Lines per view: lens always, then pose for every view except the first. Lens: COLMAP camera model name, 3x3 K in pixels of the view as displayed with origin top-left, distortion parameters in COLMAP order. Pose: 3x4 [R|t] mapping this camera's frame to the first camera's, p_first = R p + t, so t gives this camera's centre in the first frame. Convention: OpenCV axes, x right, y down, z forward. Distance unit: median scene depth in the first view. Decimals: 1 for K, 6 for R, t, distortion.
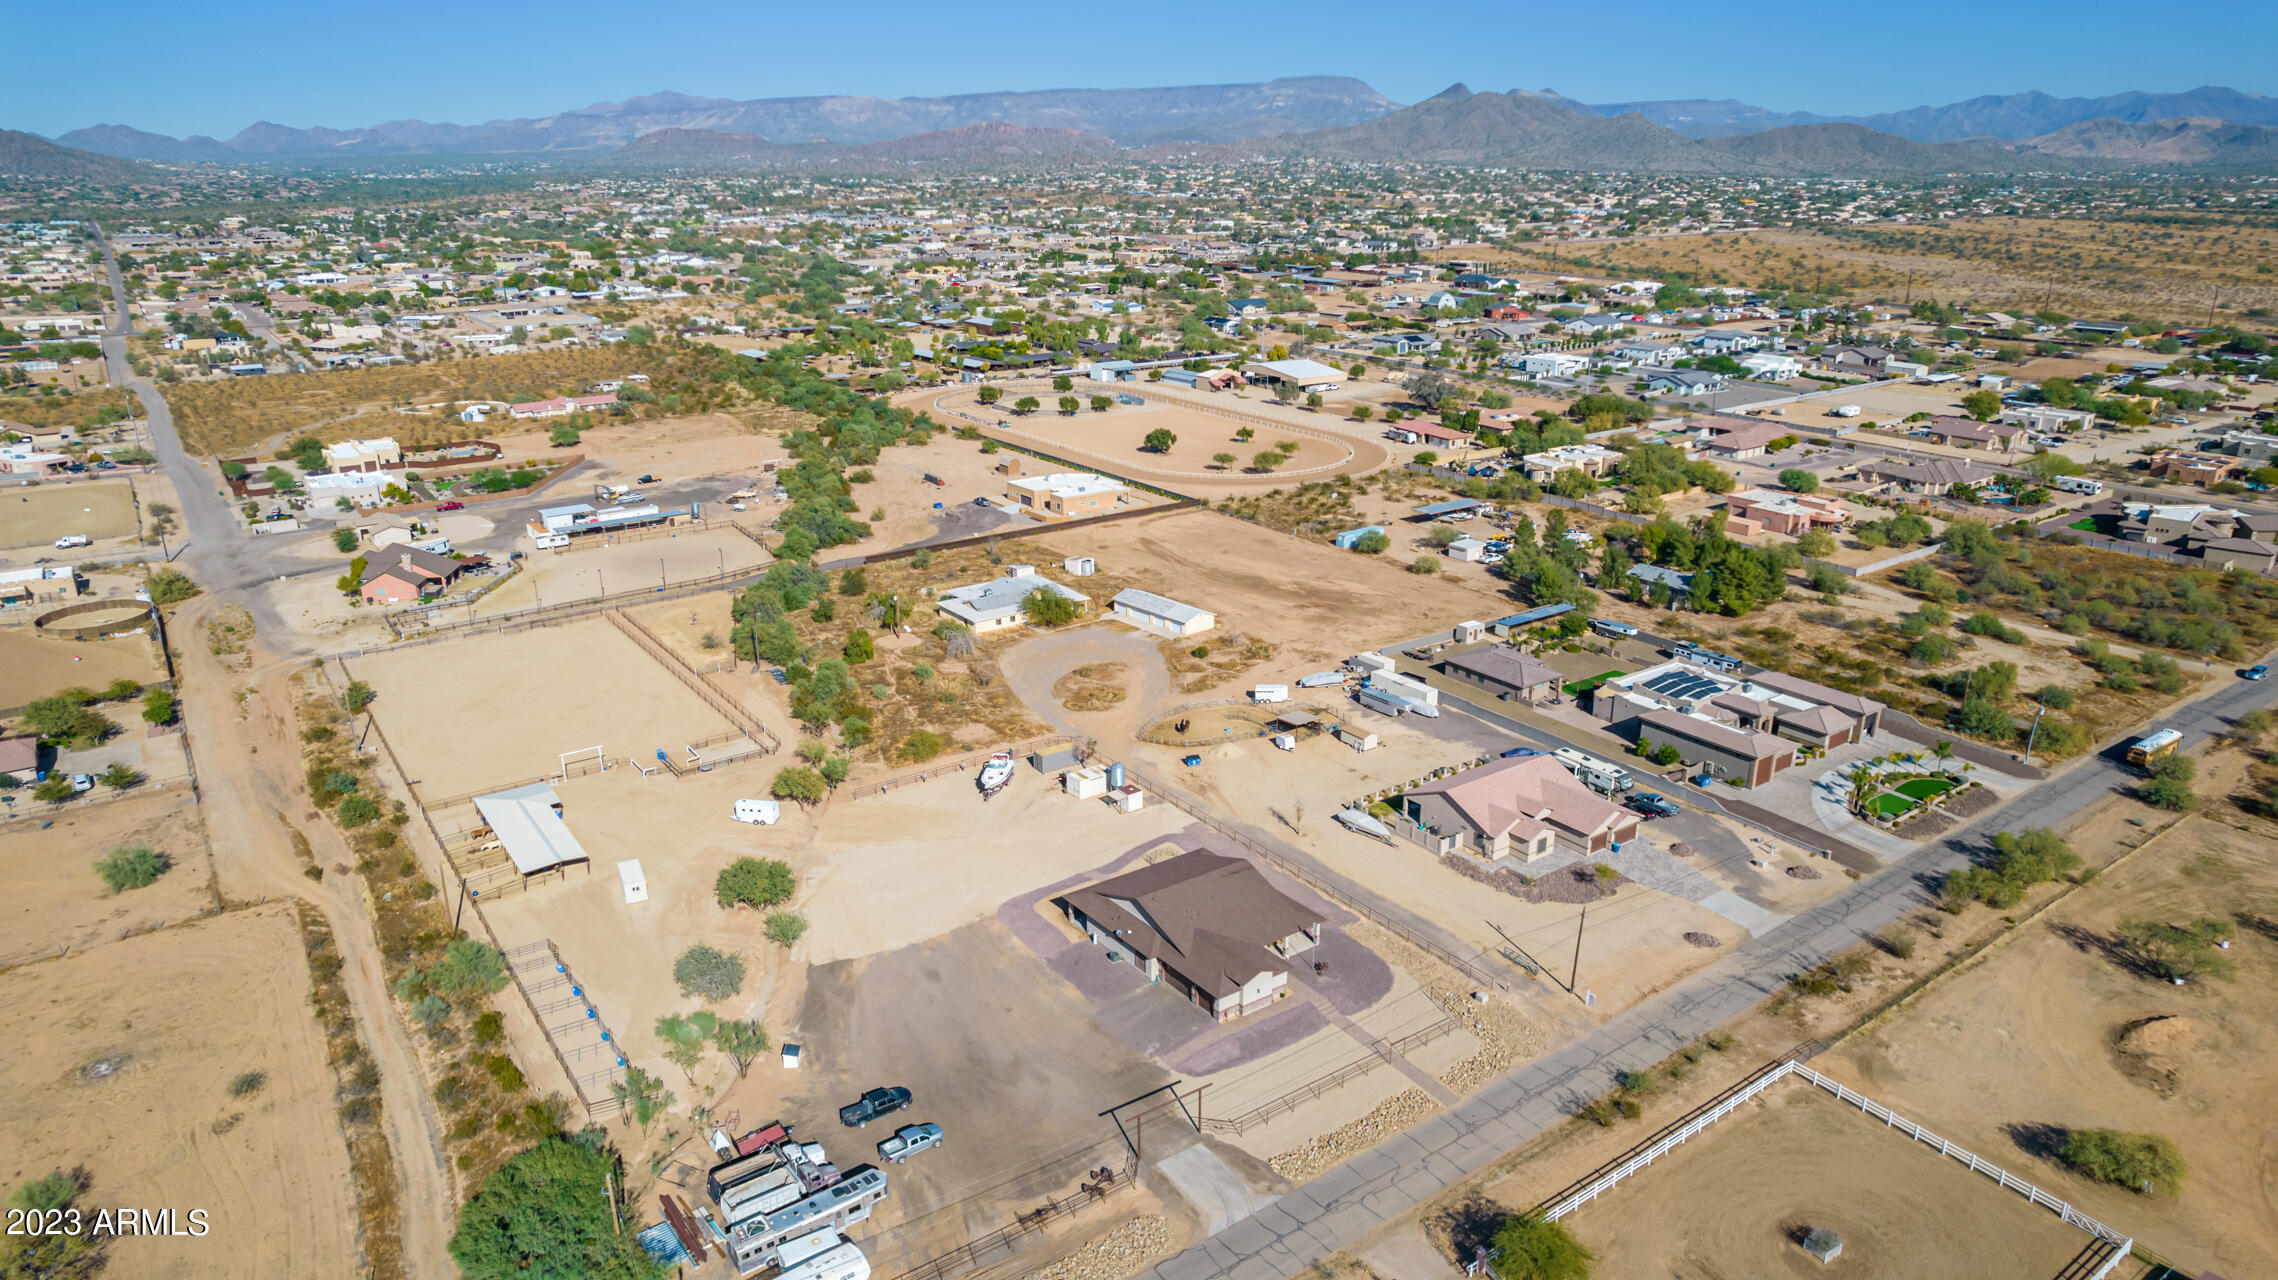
lens RADIAL K [[1467.4, 0, 1141.7], [0, 1467.4, 633.7], [0, 0, 1]] dist [-0.080655, 0.076149]
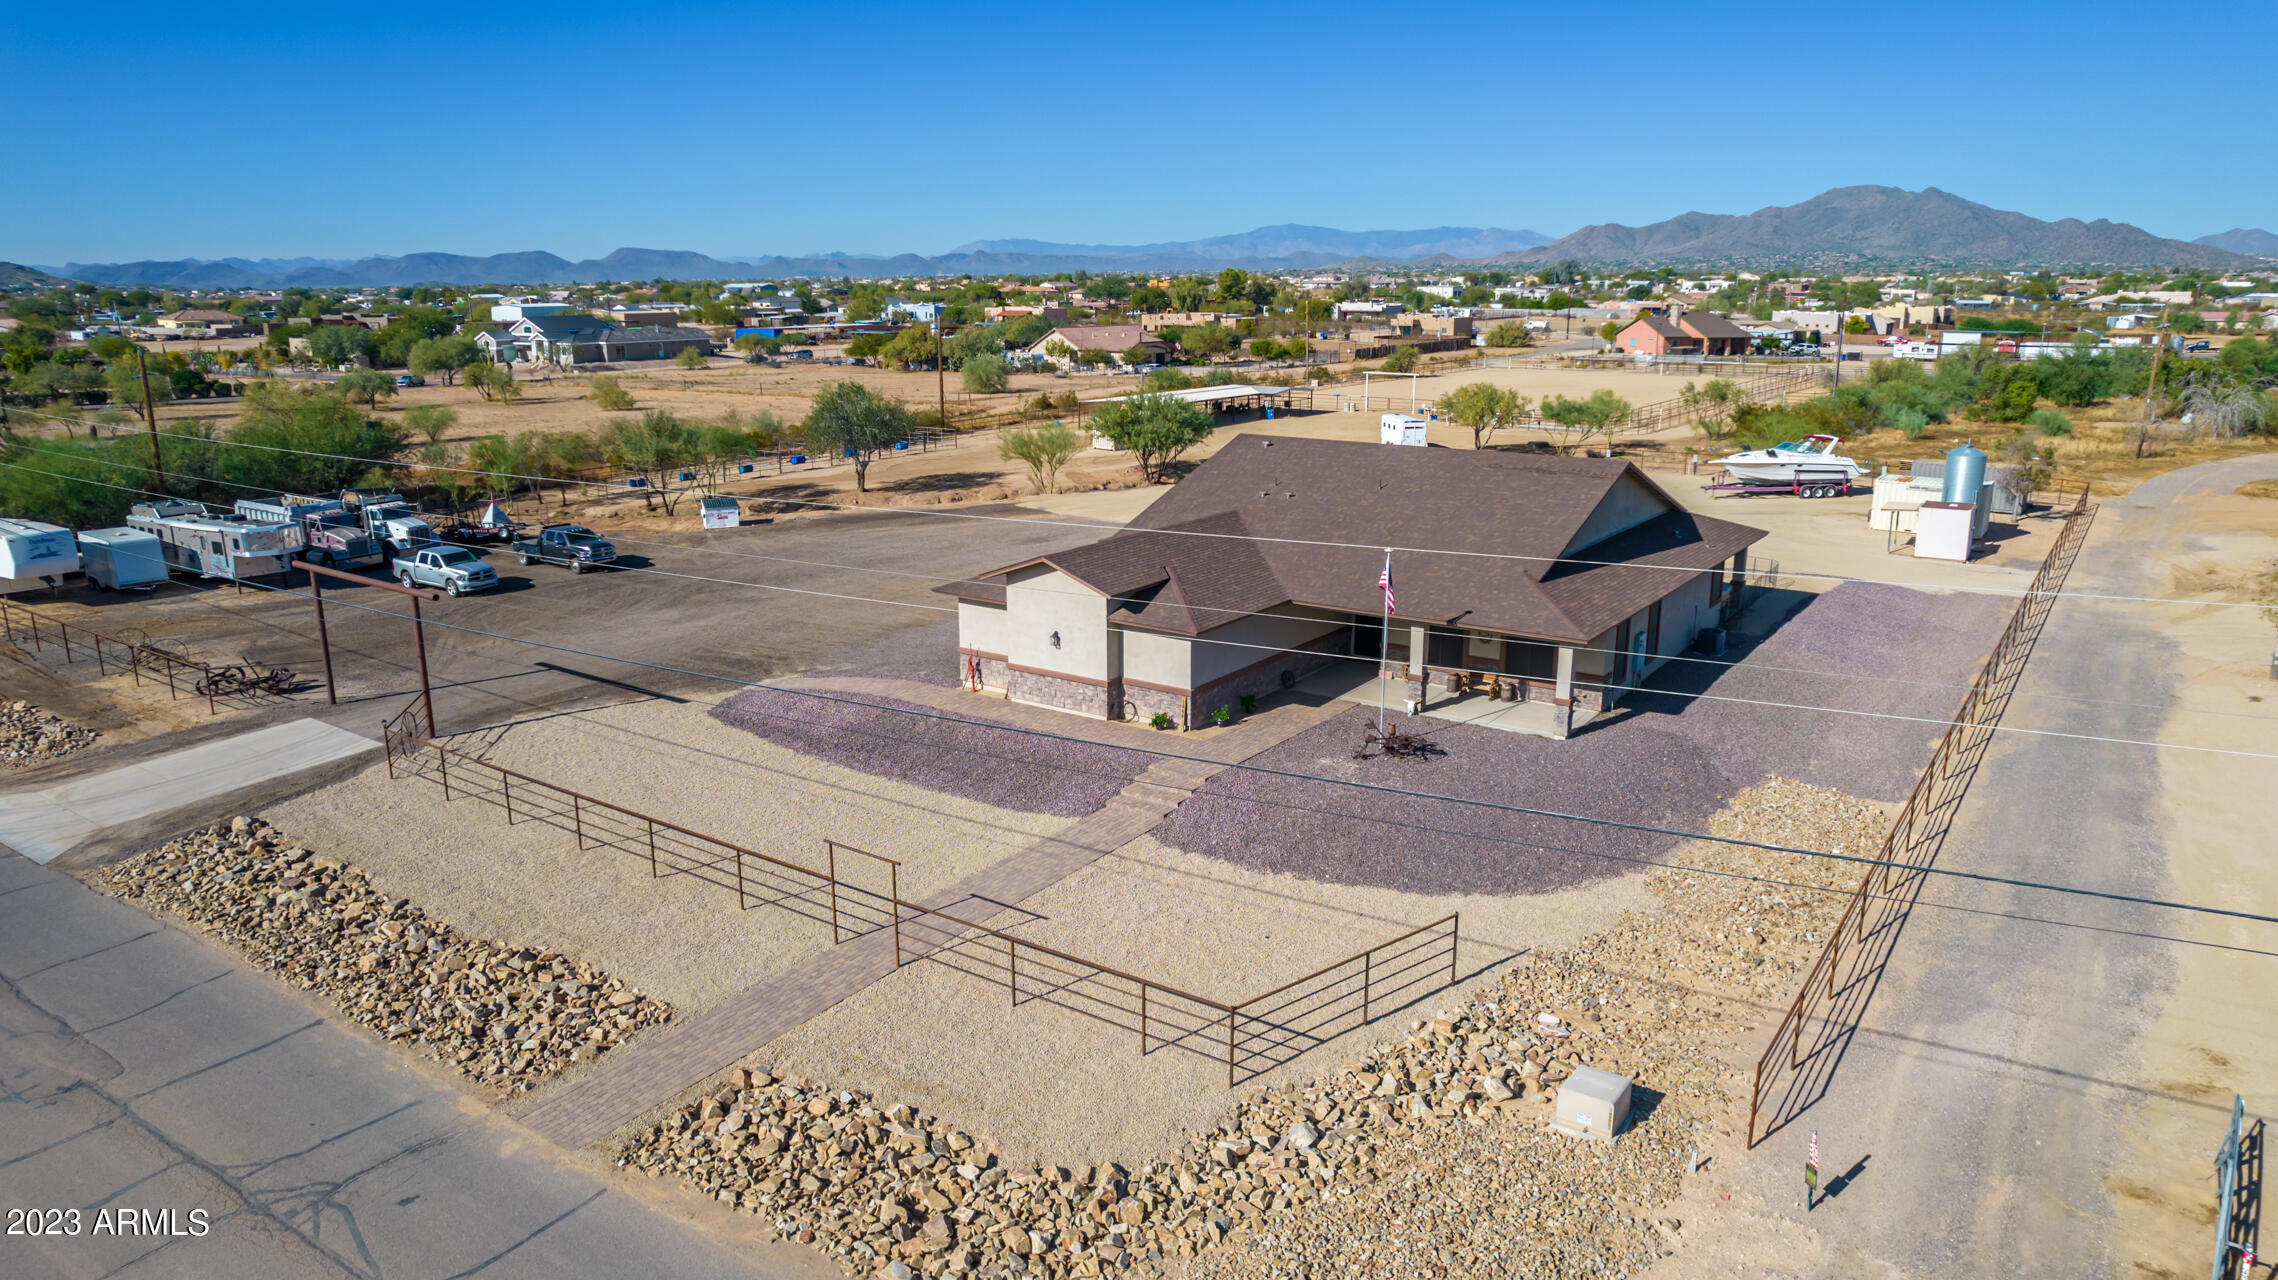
lens RADIAL K [[1467.4, 0, 1141.7], [0, 1467.4, 633.7], [0, 0, 1]] dist [-0.080655, 0.076149]
pose [[0.326404, 0.228996, -0.917072, 0.215142], [-0.294950, 0.946441, 0.131351, 0.119044], [0.898034, 0.227617, 0.376465, 0.539265]]
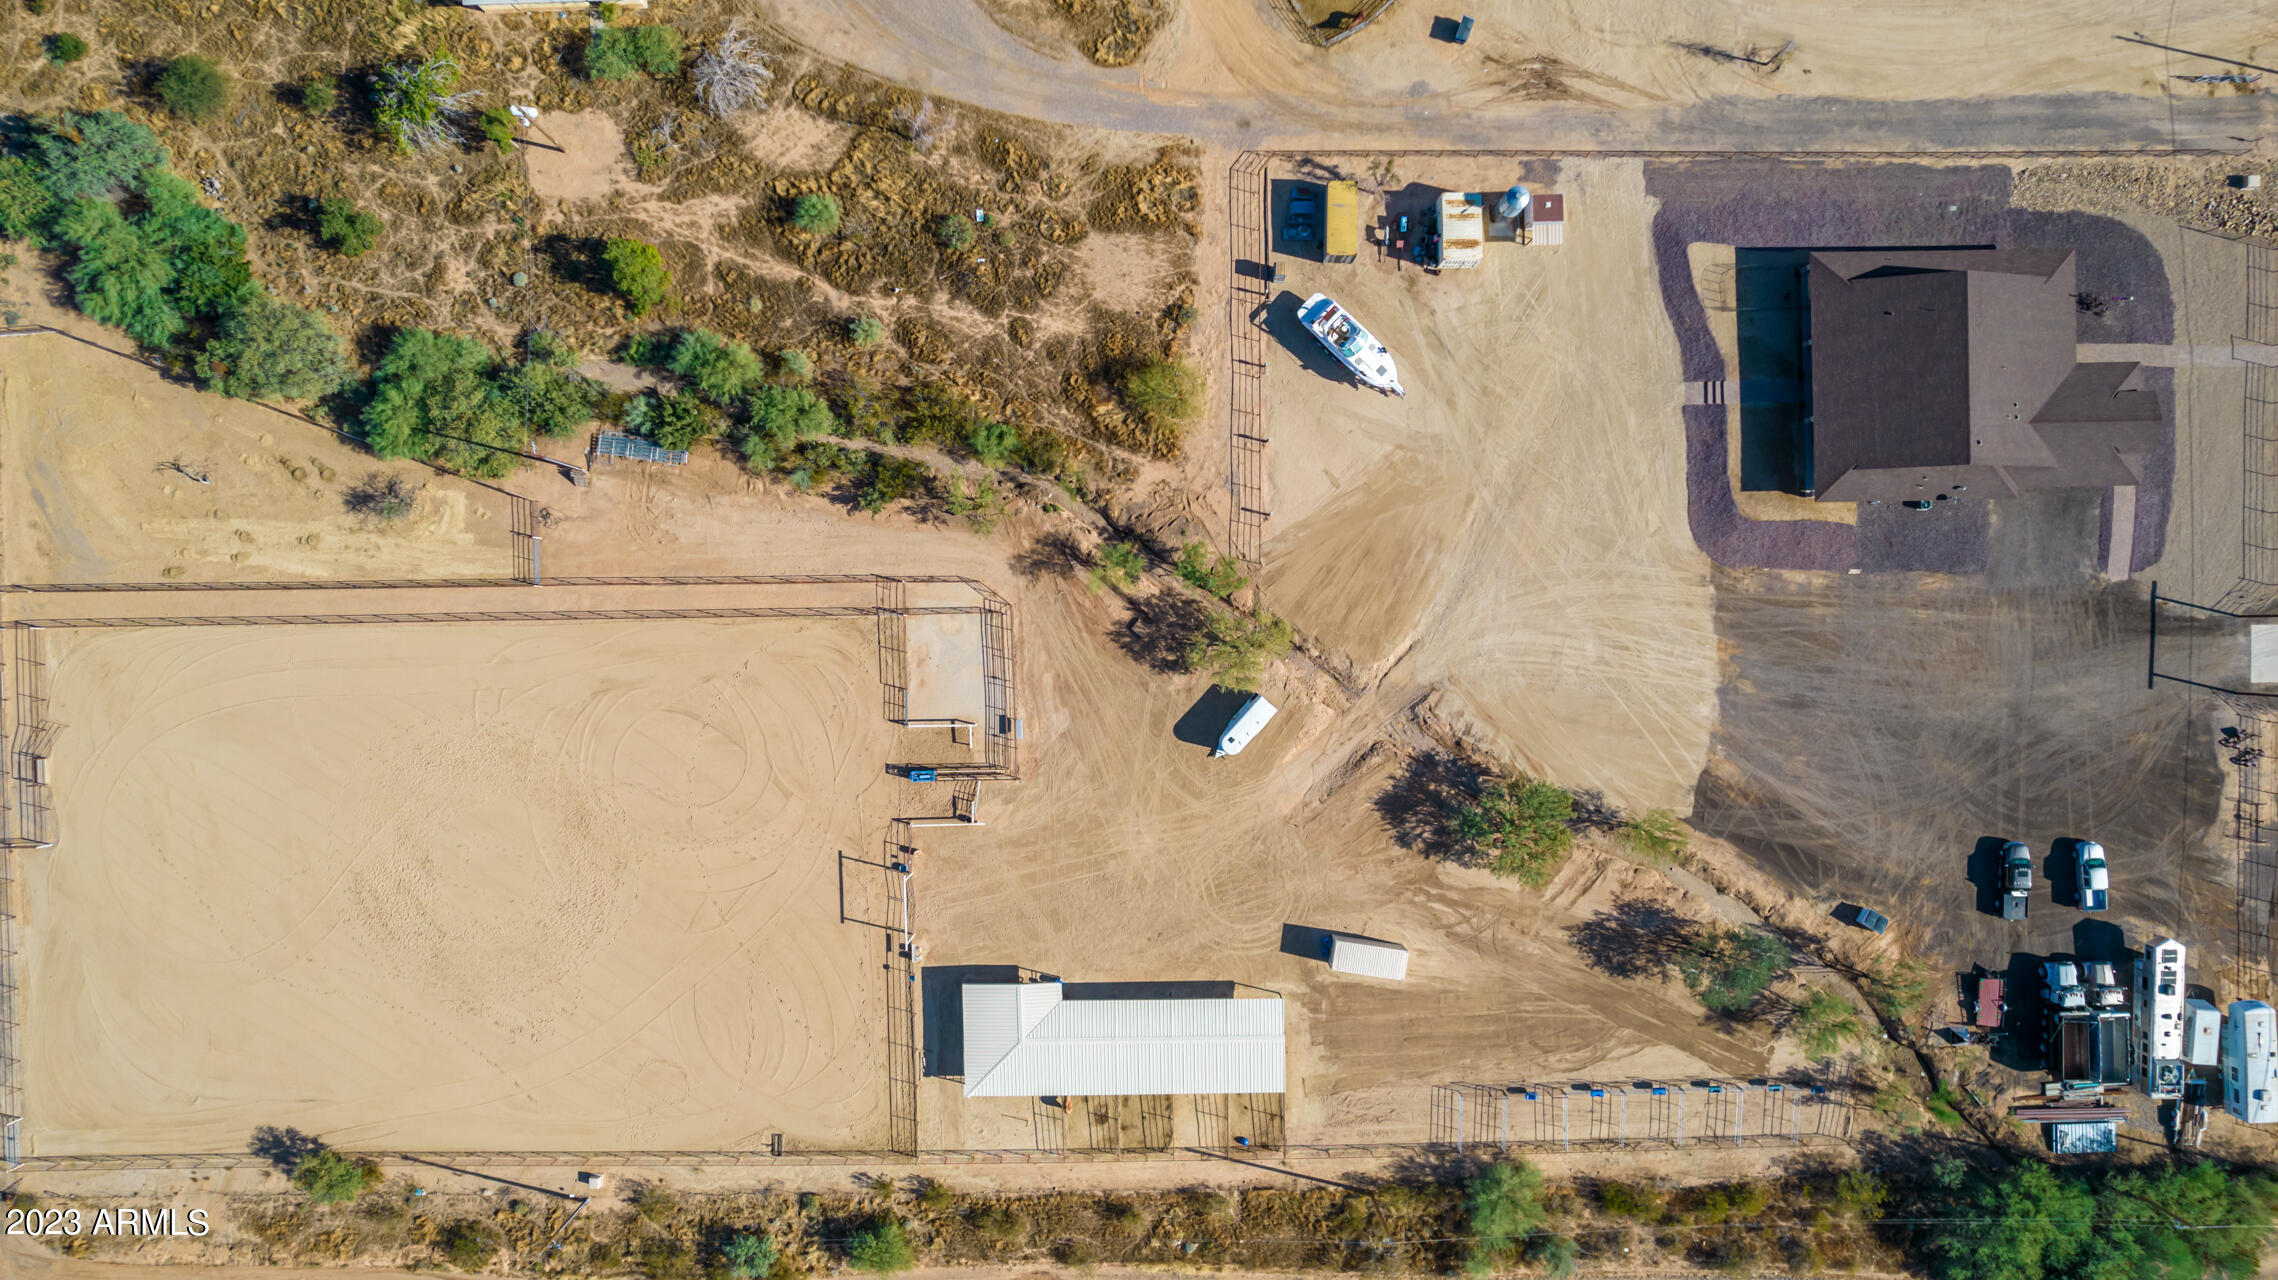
lens RADIAL K [[1462.3, 0, 1143.0], [0, 1462.3, 642.6], [0, 0, 1]] dist [-0.076680, 0.071108]
pose [[0.570410, -0.821255, -0.013147, -0.195808], [0.256987, 0.163245, 0.952528, -0.385093], [-0.780122, -0.546710, 0.304168, 0.671623]]
